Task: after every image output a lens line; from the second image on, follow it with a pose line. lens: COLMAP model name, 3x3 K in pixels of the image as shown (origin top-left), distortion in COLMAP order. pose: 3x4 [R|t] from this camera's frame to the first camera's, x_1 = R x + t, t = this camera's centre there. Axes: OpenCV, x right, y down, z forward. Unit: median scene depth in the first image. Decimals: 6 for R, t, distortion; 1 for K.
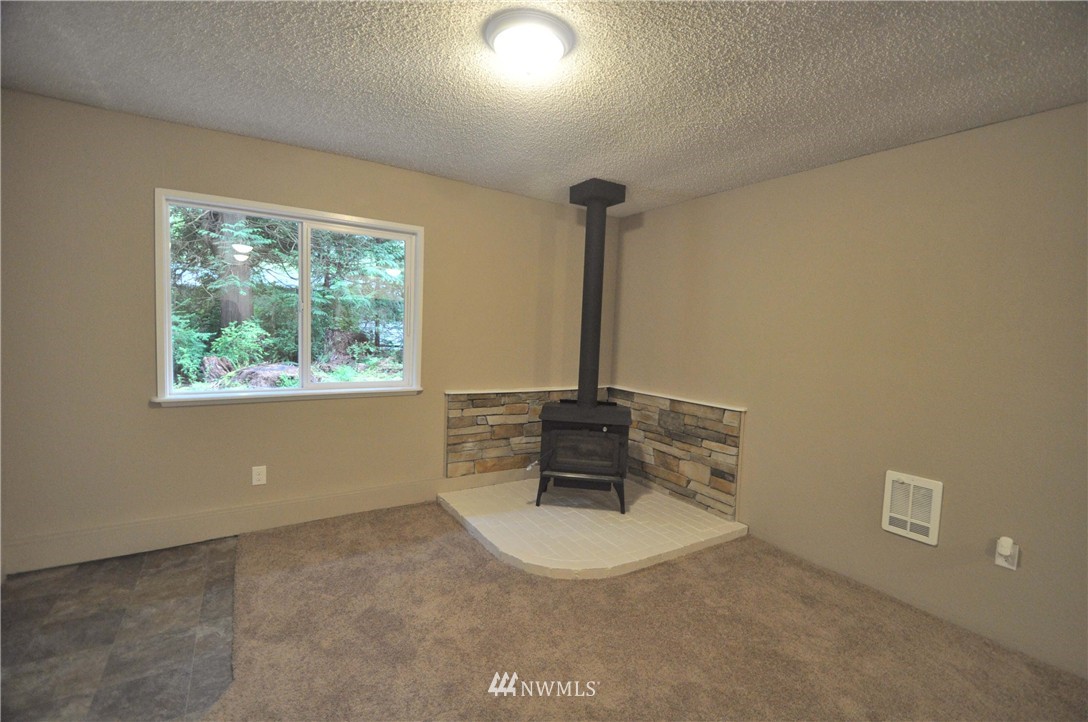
lens RADIAL K [[480.1, 0, 550.5], [0, 480.1, 363.2], [0, 0, 1]] dist [0.009838, -0.013468]
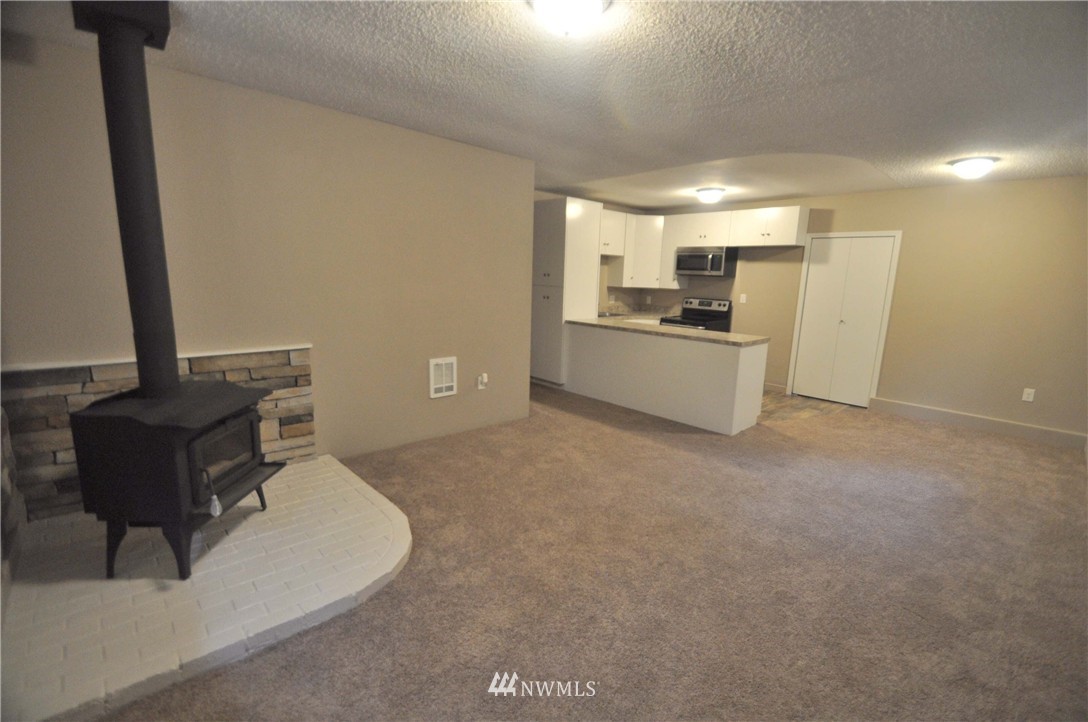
lens RADIAL K [[480.1, 0, 573.4], [0, 480.1, 370.3], [0, 0, 1]] dist [0.009838, -0.013468]
pose [[-0.198930, -0.237282, 0.950854, -0.600640], [0.027771, 0.968491, 0.247494, -0.075788], [-0.979620, 0.075640, -0.186073, 0.616820]]
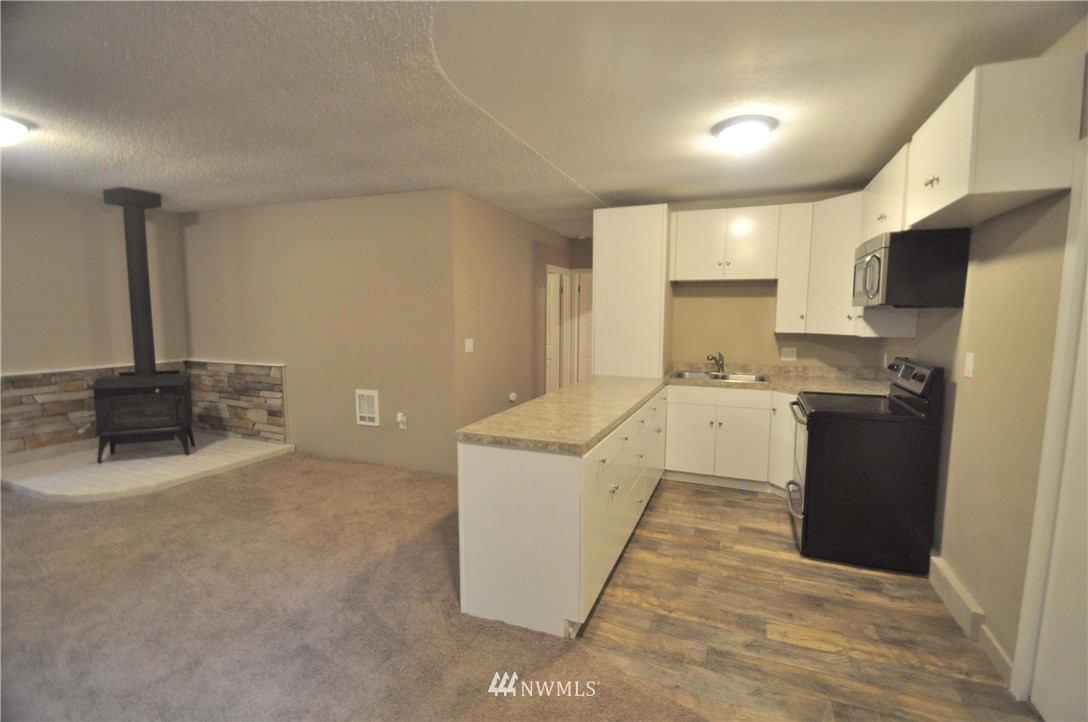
lens RADIAL K [[480.1, 0, 551.6], [0, 480.1, 366.5], [0, 0, 1]] dist [0.009838, -0.013468]
pose [[0.814591, -0.098024, 0.571693, 0.220257], [0.066773, 0.994912, 0.075447, 0.043773], [-0.576179, -0.023285, 0.816992, -0.574988]]
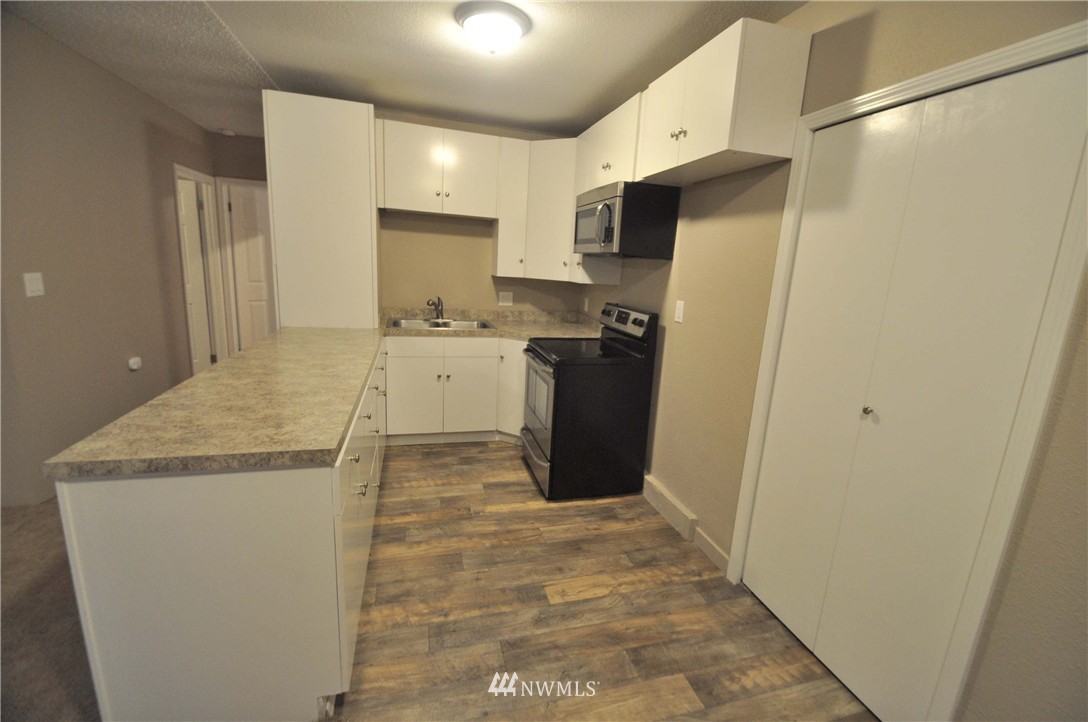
lens RADIAL K [[480.1, 0, 561.6], [0, 480.1, 367.3], [0, 0, 1]] dist [0.009838, -0.013468]
pose [[0.274534, -0.223926, 0.935141, 0.282670], [0.016408, 0.973456, 0.228284, 0.039592], [-0.961437, -0.047328, 0.270921, -0.399525]]
